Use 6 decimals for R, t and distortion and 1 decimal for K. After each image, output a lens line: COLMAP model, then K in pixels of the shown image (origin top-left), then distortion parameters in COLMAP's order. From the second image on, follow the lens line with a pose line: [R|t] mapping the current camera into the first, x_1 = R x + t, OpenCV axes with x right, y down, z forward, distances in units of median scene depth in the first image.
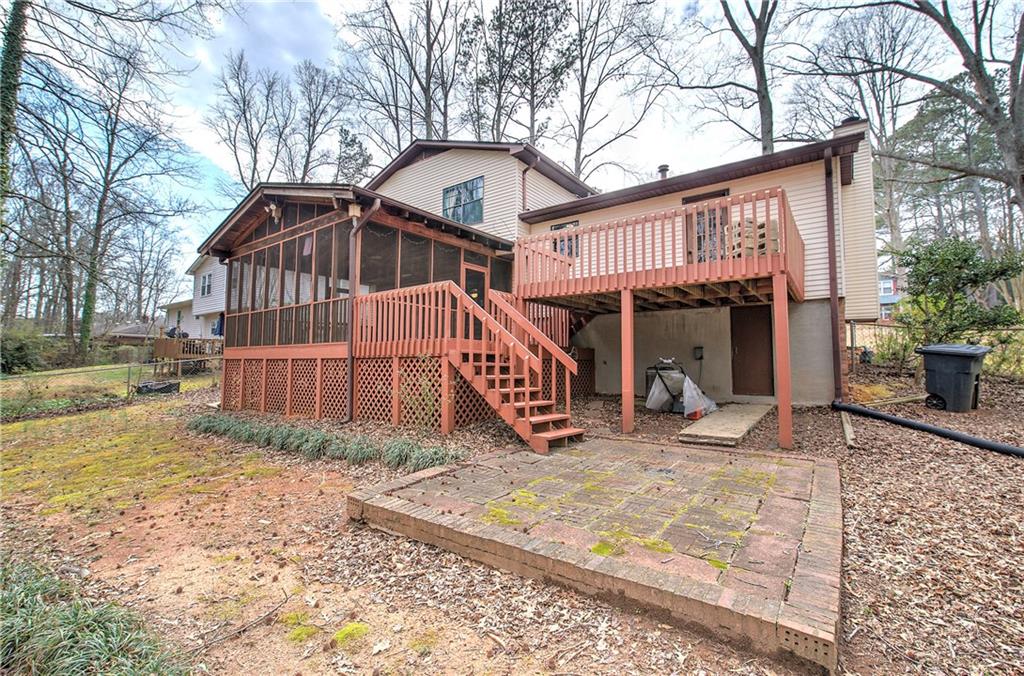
lens RADIAL K [[433.2, 0, 518.0], [0, 433.2, 335.0], [0, 0, 1]] dist [-0.005798, 0.001776]
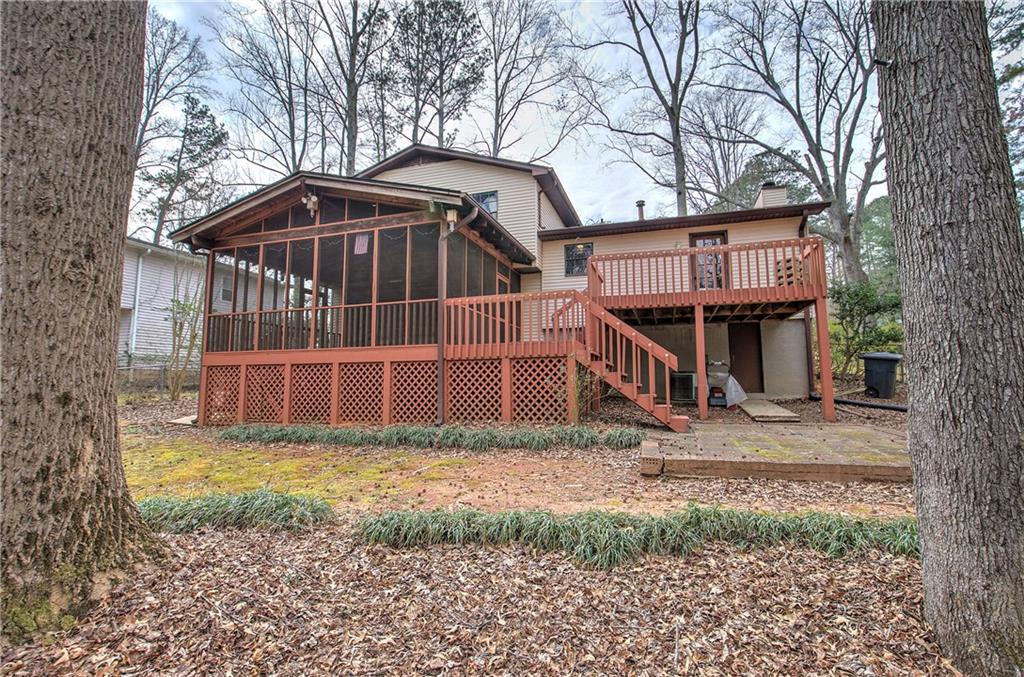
lens RADIAL K [[464.1, 0, 510.4], [0, 464.1, 337.8], [0, 0, 1]] dist [0.000145, 0.000796]
pose [[0.946000, 0.025632, 0.323152, -0.423535], [-0.013287, 0.999097, -0.040353, 0.030940], [-0.323895, 0.033880, 0.945486, -0.054528]]
